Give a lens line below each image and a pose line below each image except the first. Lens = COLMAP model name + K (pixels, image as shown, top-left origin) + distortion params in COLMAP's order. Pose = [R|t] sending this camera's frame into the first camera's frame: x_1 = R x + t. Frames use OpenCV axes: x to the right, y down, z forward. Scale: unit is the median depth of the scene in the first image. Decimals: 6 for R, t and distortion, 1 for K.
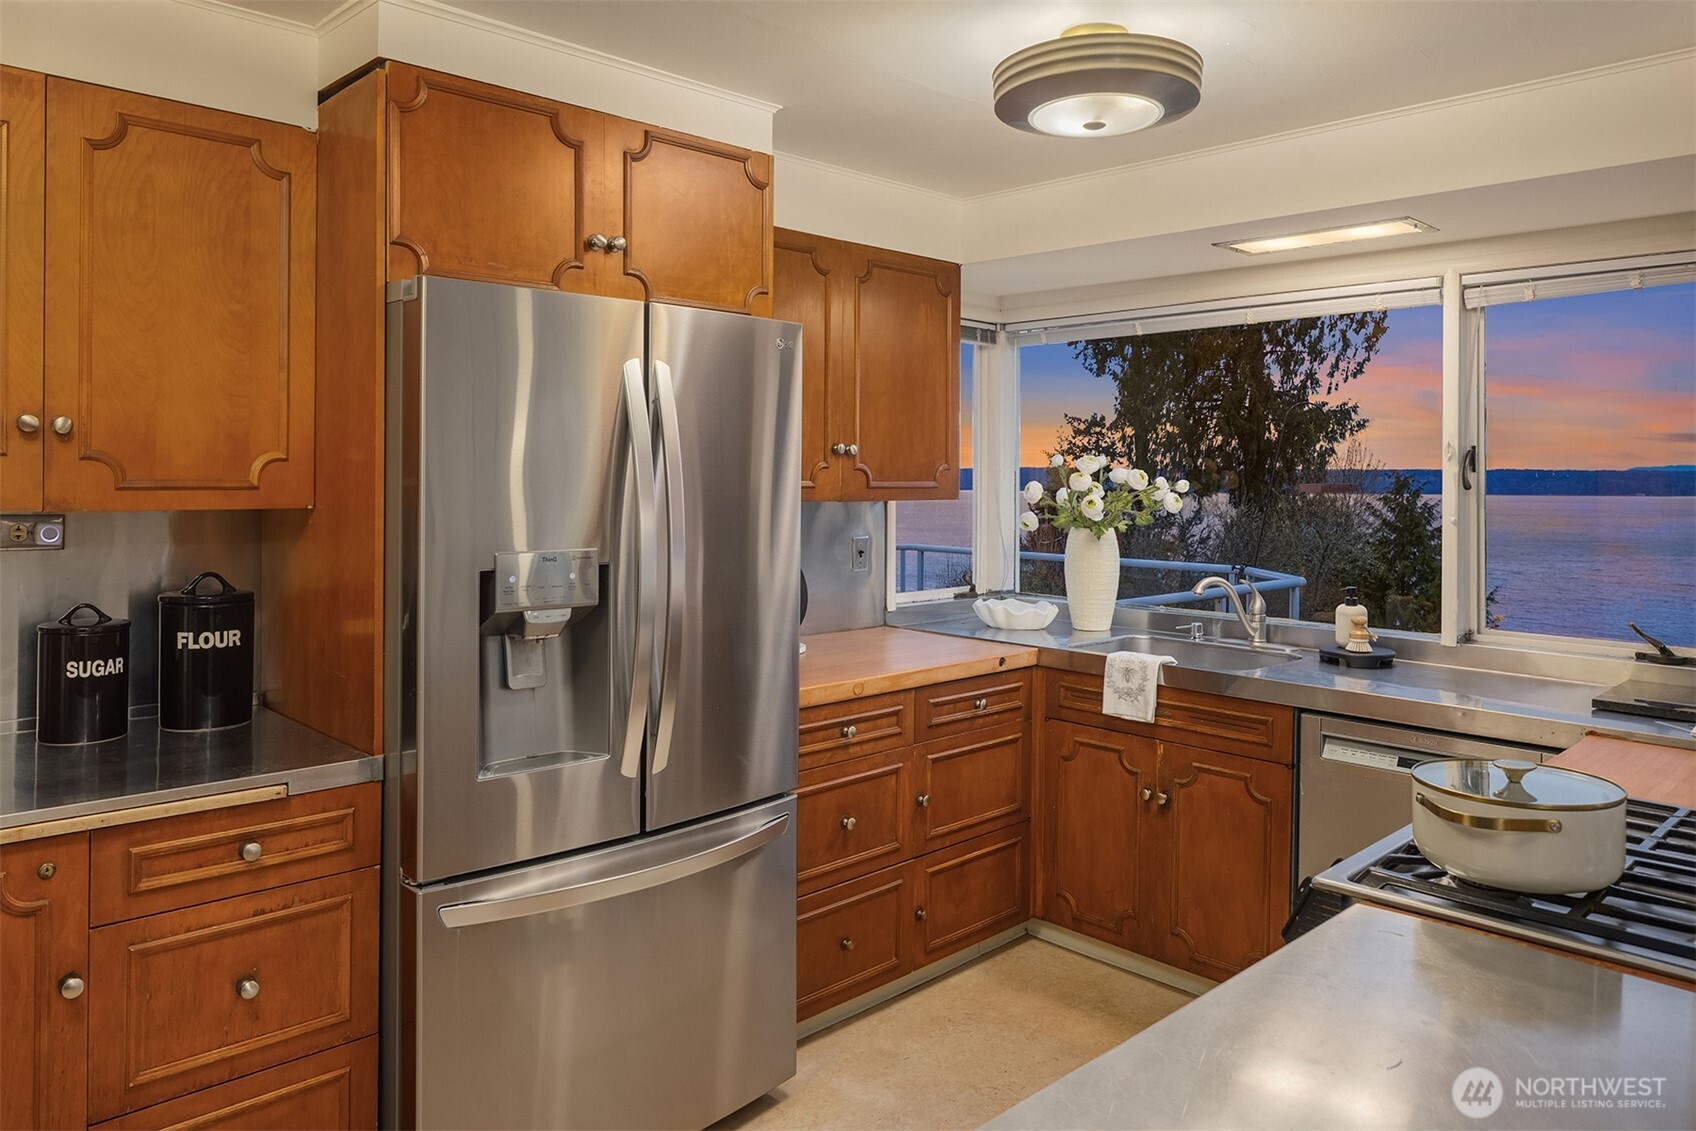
lens RADIAL K [[1155.7, 0, 848.0], [0, 1155.7, 565.5], [0, 0, 1]] dist [-0.000115, -0.000238]
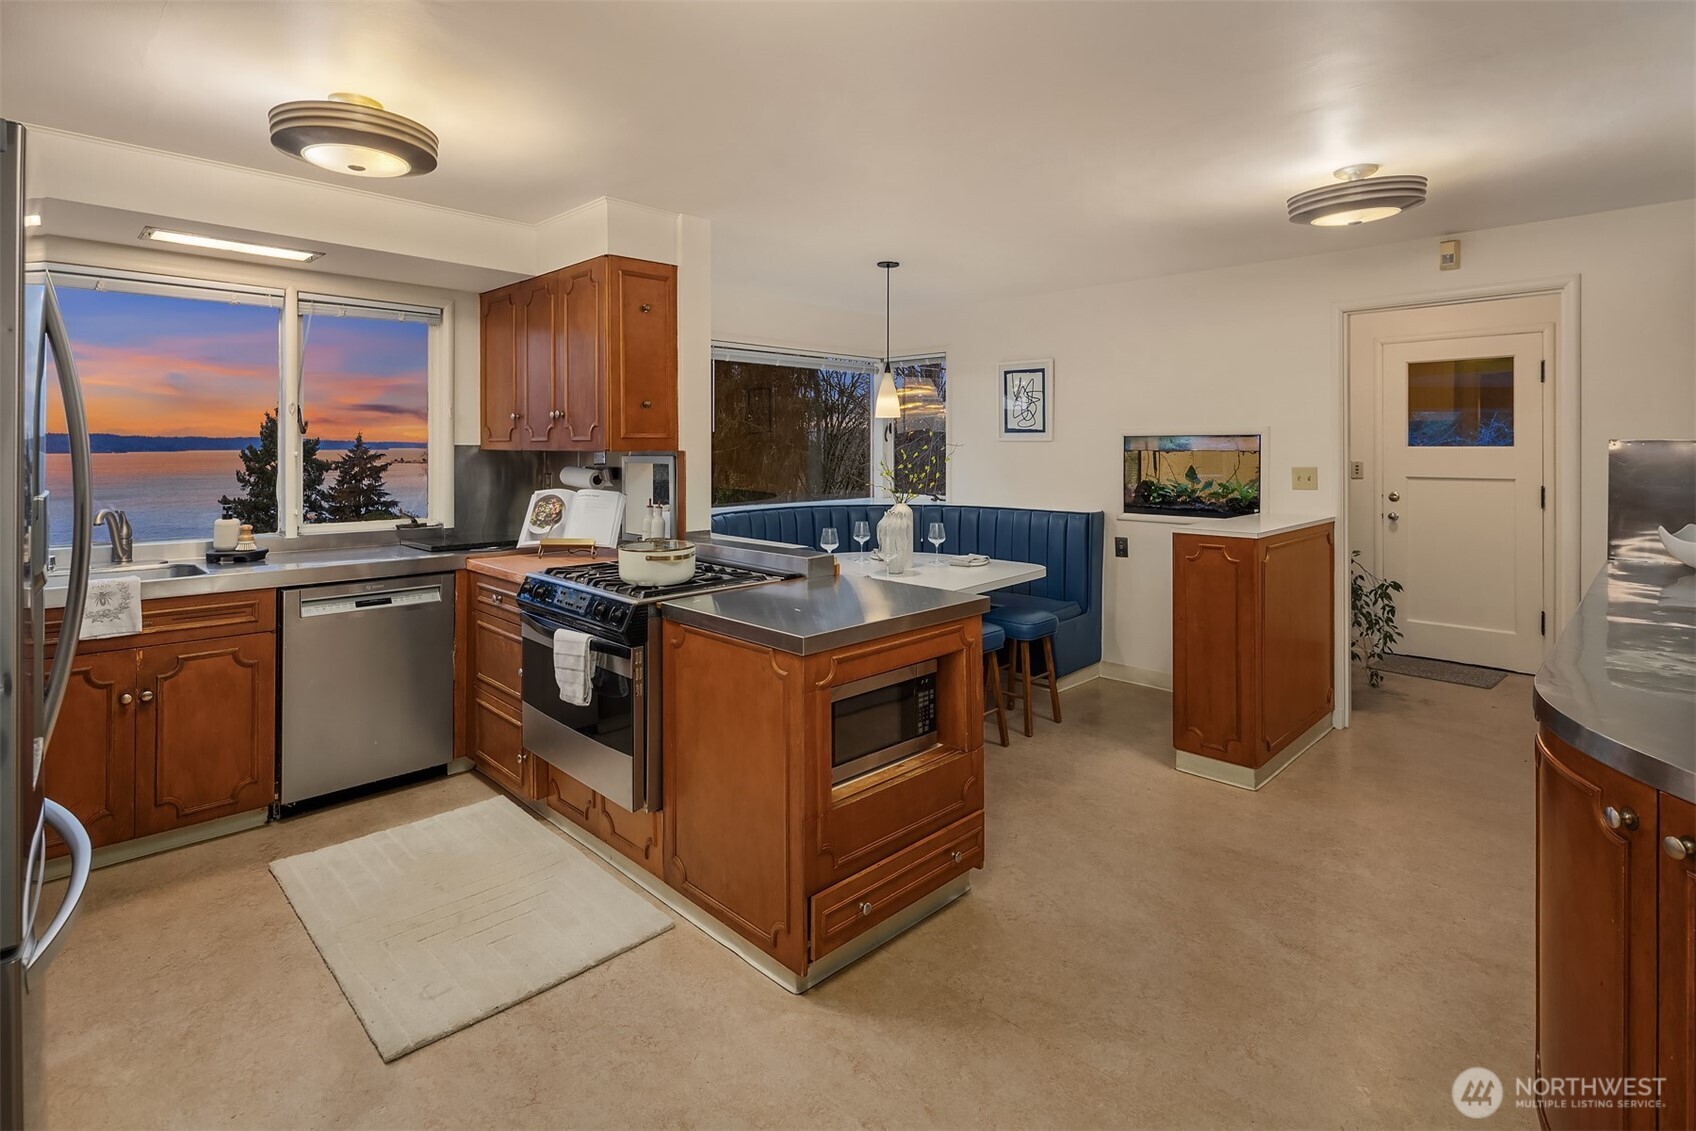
lens RADIAL K [[820.3, 0, 848.0], [0, 820.3, 565.5], [0, 0, 1]] dist [0.000013, 0.000009]
pose [[-0.013752, -0.152440, 0.988217, -0.602179], [0.075453, 0.985334, 0.153045, -0.005200], [-0.997054, 0.076669, -0.002048, 0.300776]]
